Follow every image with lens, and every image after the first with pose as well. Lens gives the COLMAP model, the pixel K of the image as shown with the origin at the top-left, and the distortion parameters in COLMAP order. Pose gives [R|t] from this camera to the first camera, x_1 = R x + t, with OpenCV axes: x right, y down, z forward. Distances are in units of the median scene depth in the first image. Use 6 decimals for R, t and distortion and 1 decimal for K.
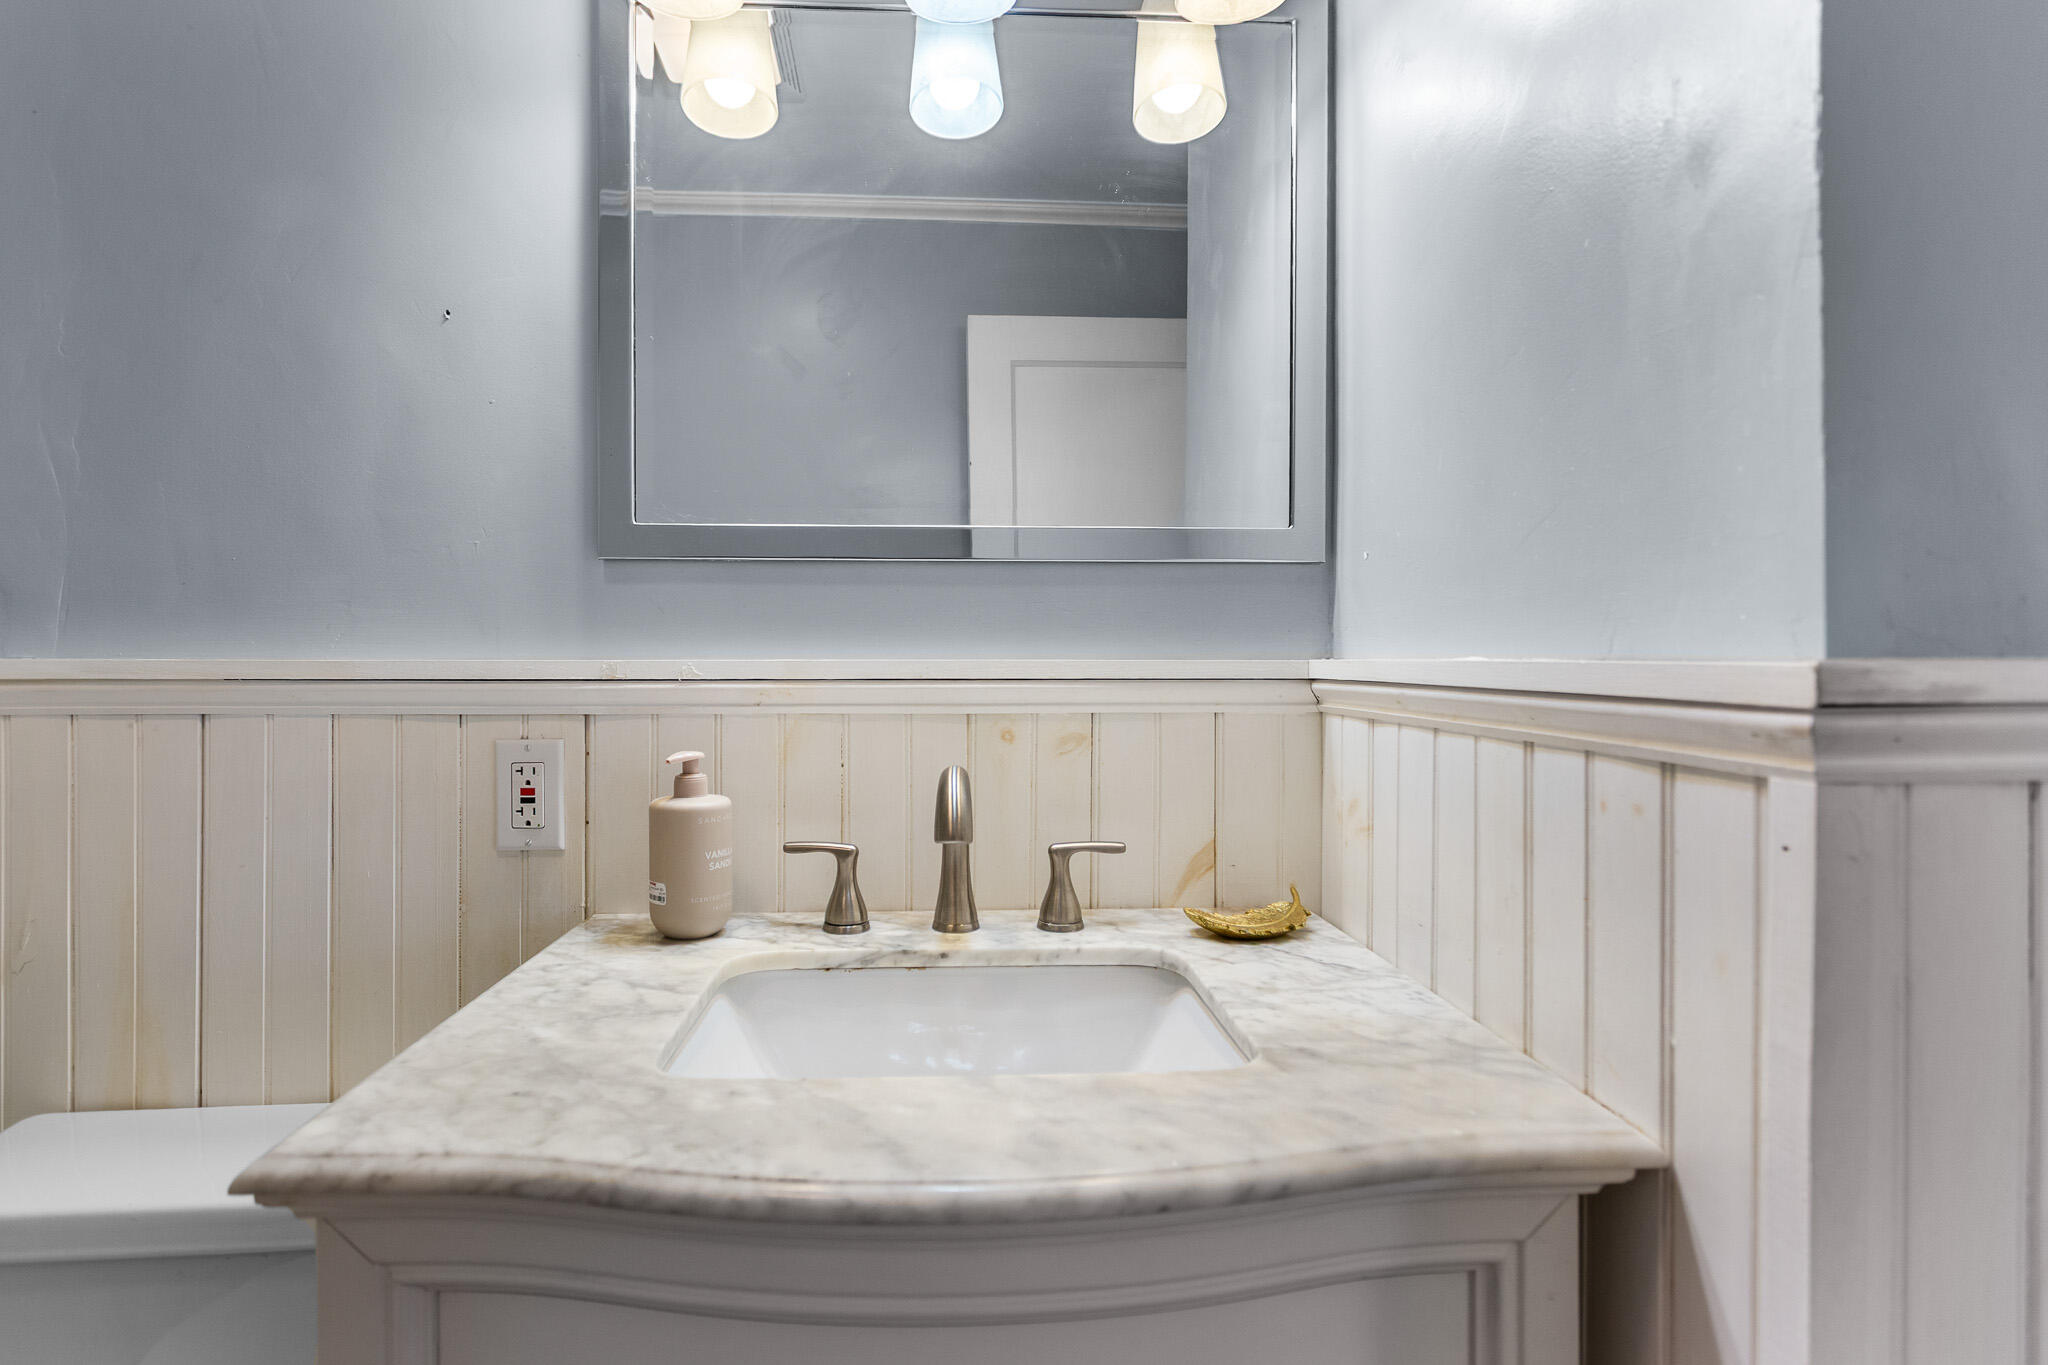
lens RADIAL K [[996.2, 0, 979.2], [0, 996.2, 652.9], [0, 0, 1]] dist [-0.005707, 0.002186]
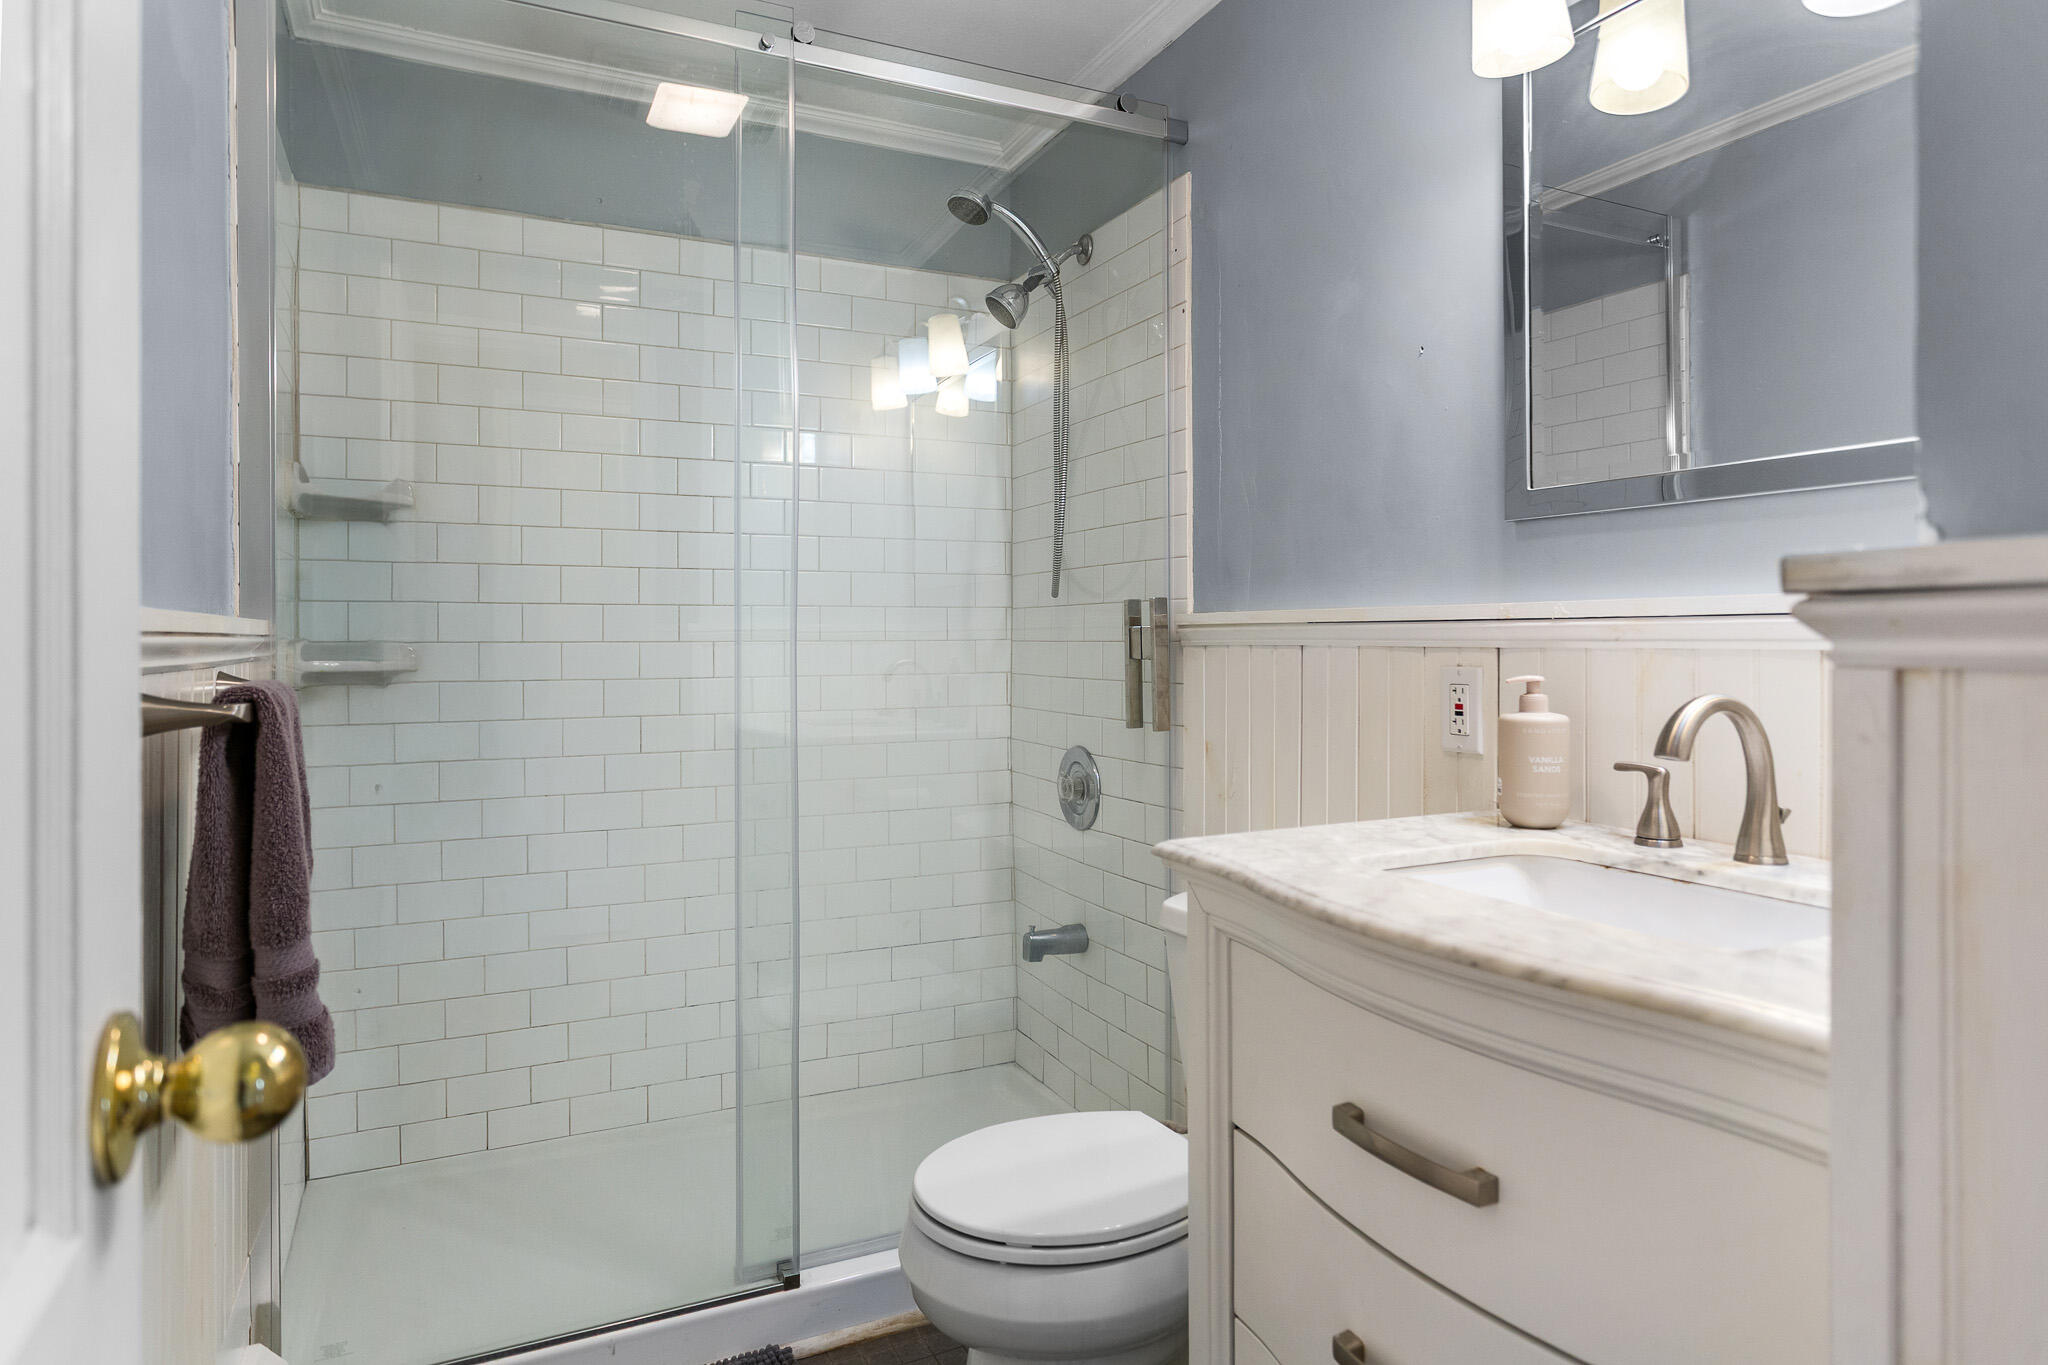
lens RADIAL K [[1220.9, 0, 1037.1], [0, 1220.9, 668.2], [0, 0, 1]] dist [-0.002388, -0.002308]
pose [[0.397631, 0.015157, -0.917420, 0.785162], [0.020494, 0.999467, 0.025395, 0.037632], [0.917317, -0.028899, 0.397109, -0.133248]]
